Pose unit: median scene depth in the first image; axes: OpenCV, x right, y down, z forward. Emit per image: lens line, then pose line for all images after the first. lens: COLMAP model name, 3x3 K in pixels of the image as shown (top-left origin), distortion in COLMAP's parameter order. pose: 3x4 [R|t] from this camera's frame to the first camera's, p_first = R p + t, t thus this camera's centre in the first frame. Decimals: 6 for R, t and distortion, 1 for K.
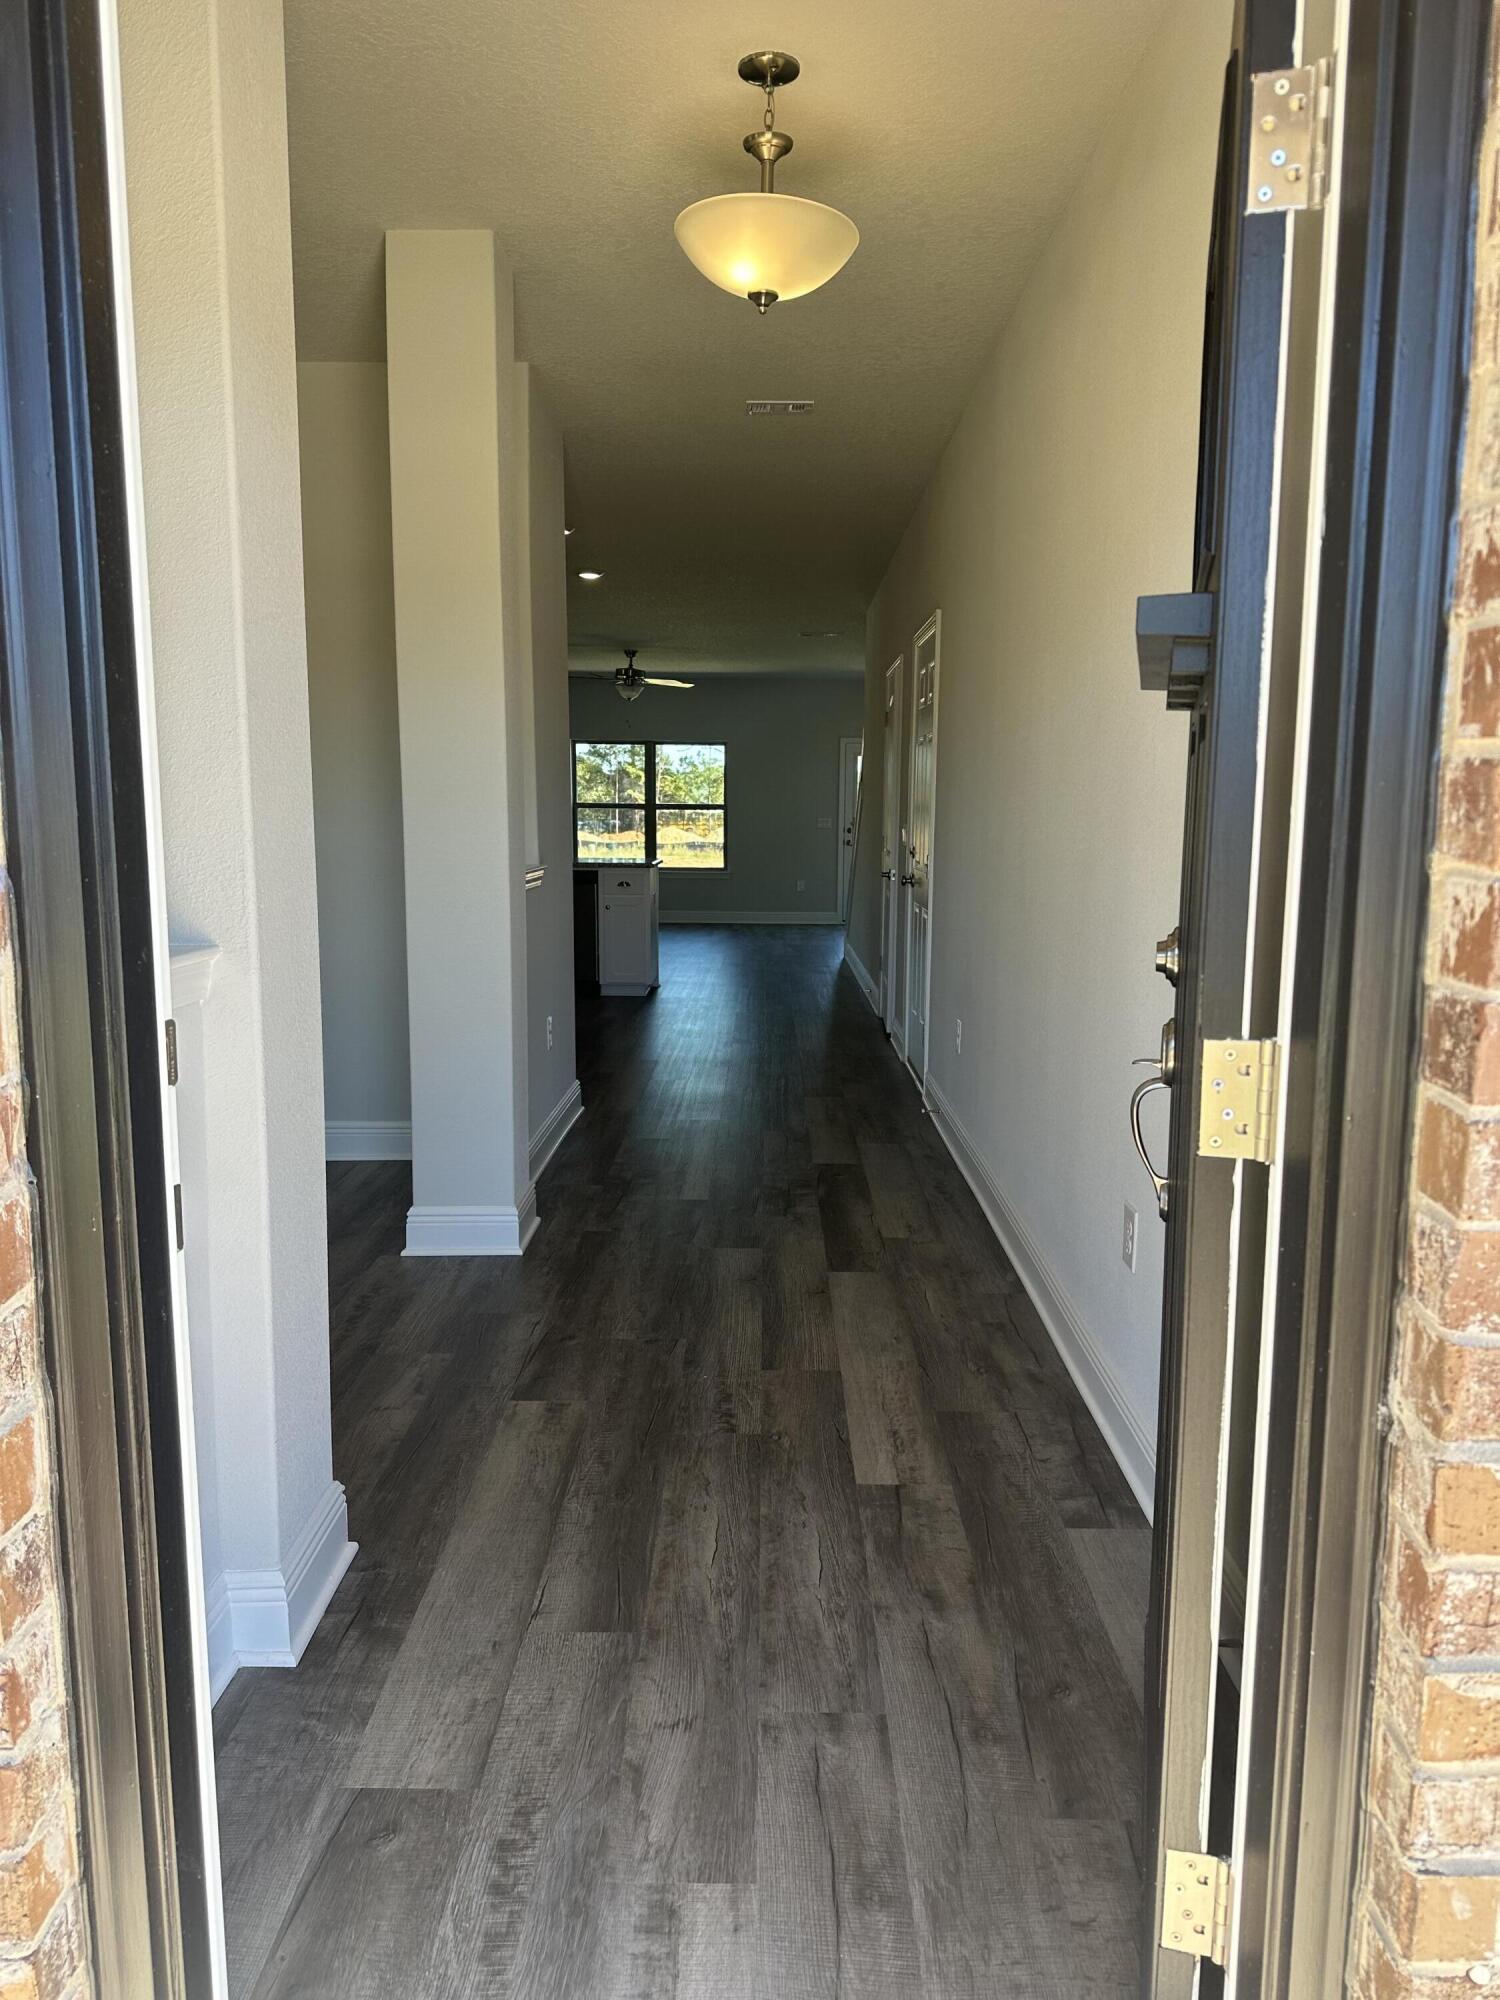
lens RADIAL K [[1412.7, 0, 747.1], [0, 1412.7, 1006.8], [0, 0, 1]] dist [0.005576, -0.016105]
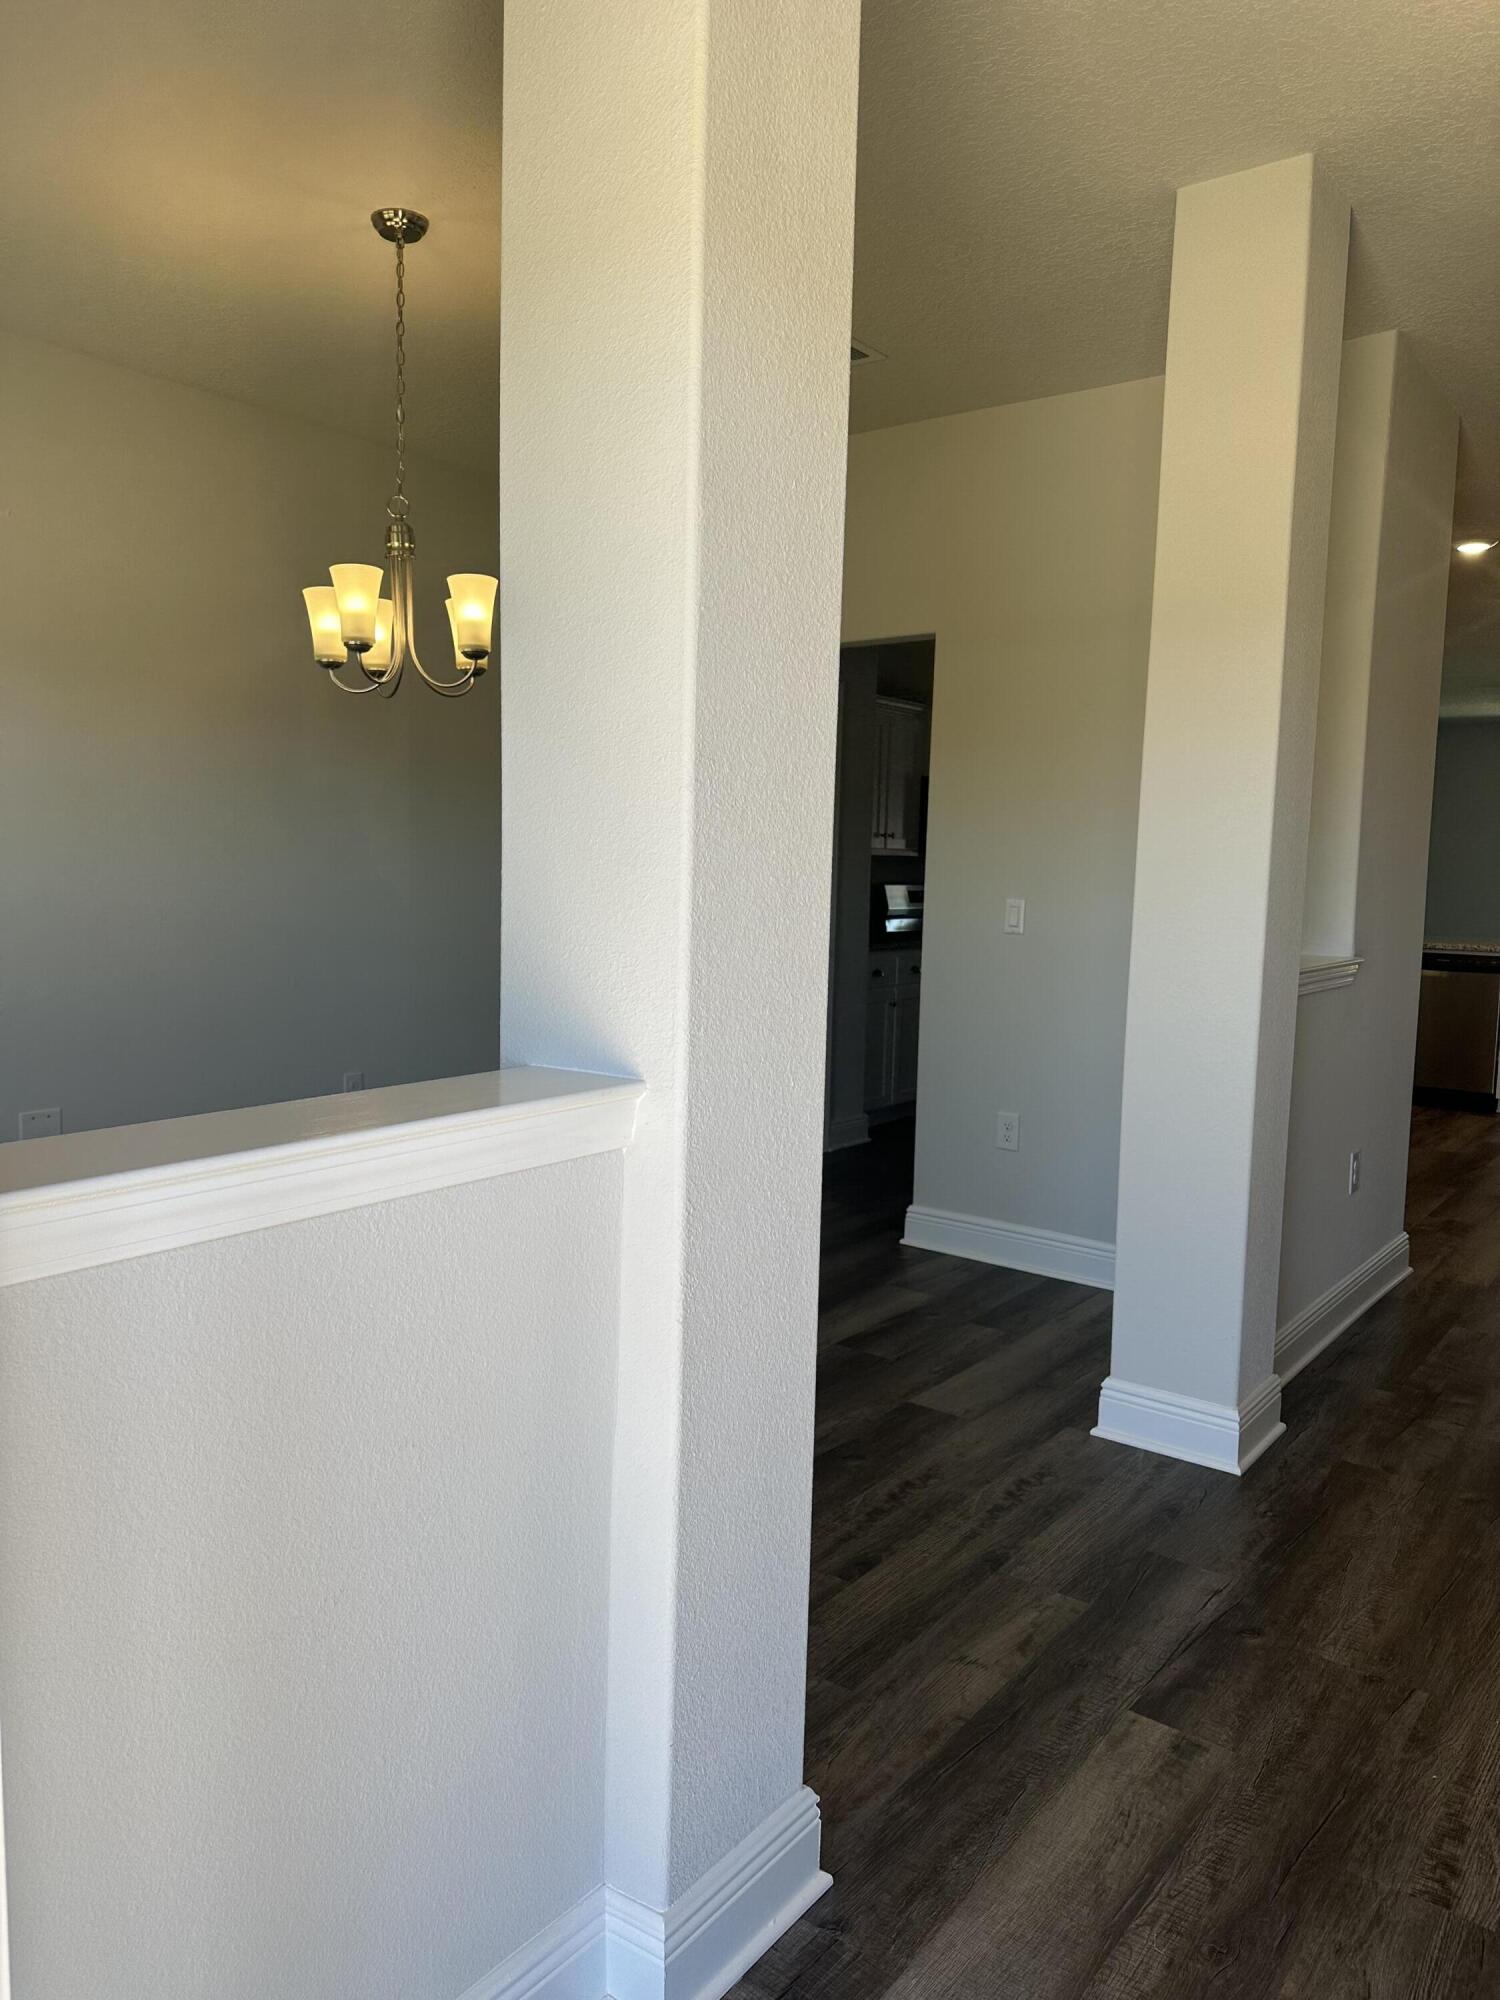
lens RADIAL K [[1412.7, 0, 750.6], [0, 1412.7, 980.2], [0, 0, 1]] dist [0.005576, -0.016105]
pose [[0.796413, 0.068203, -0.600894, 0.080472], [-0.100147, 0.994775, -0.019823, -0.054909], [0.596403, 0.075965, 0.799083, 0.256733]]
